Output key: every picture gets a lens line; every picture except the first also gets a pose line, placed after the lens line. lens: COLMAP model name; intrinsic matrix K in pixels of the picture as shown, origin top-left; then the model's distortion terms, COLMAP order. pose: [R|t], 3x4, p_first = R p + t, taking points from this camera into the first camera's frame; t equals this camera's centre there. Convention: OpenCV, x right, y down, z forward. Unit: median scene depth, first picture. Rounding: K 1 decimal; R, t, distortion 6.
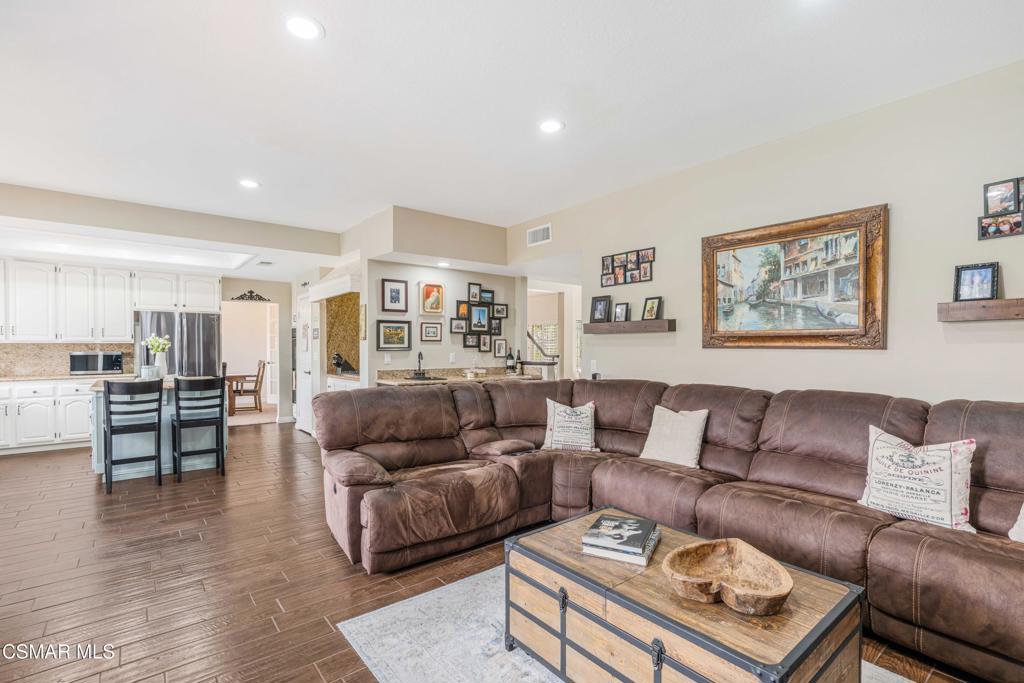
lens RADIAL K [[473.1, 0, 512.0], [0, 473.1, 341.5], [0, 0, 1]] dist [-0.001601, -0.000639]
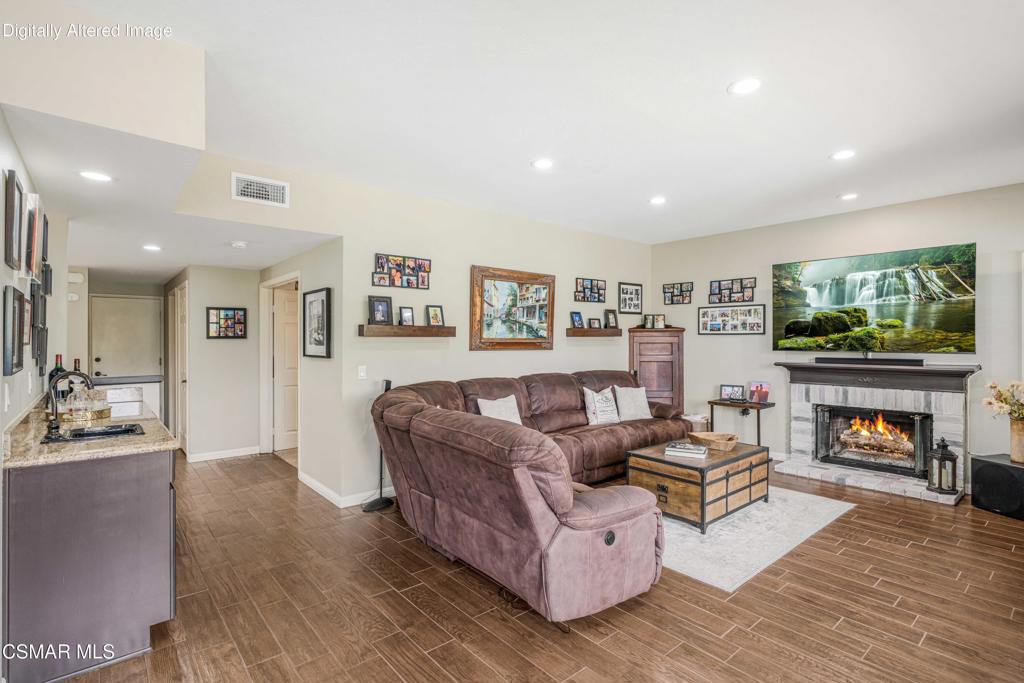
lens RADIAL K [[494.9, 0, 512.0], [0, 494.9, 341.5], [0, 0, 1]] dist [-0.000124, 0.000216]
pose [[-0.018729, 0.018271, 0.999658, -1.004045], [0.003718, 0.999827, -0.018204, 0.014718], [-0.999818, 0.003376, -0.018794, 0.980481]]
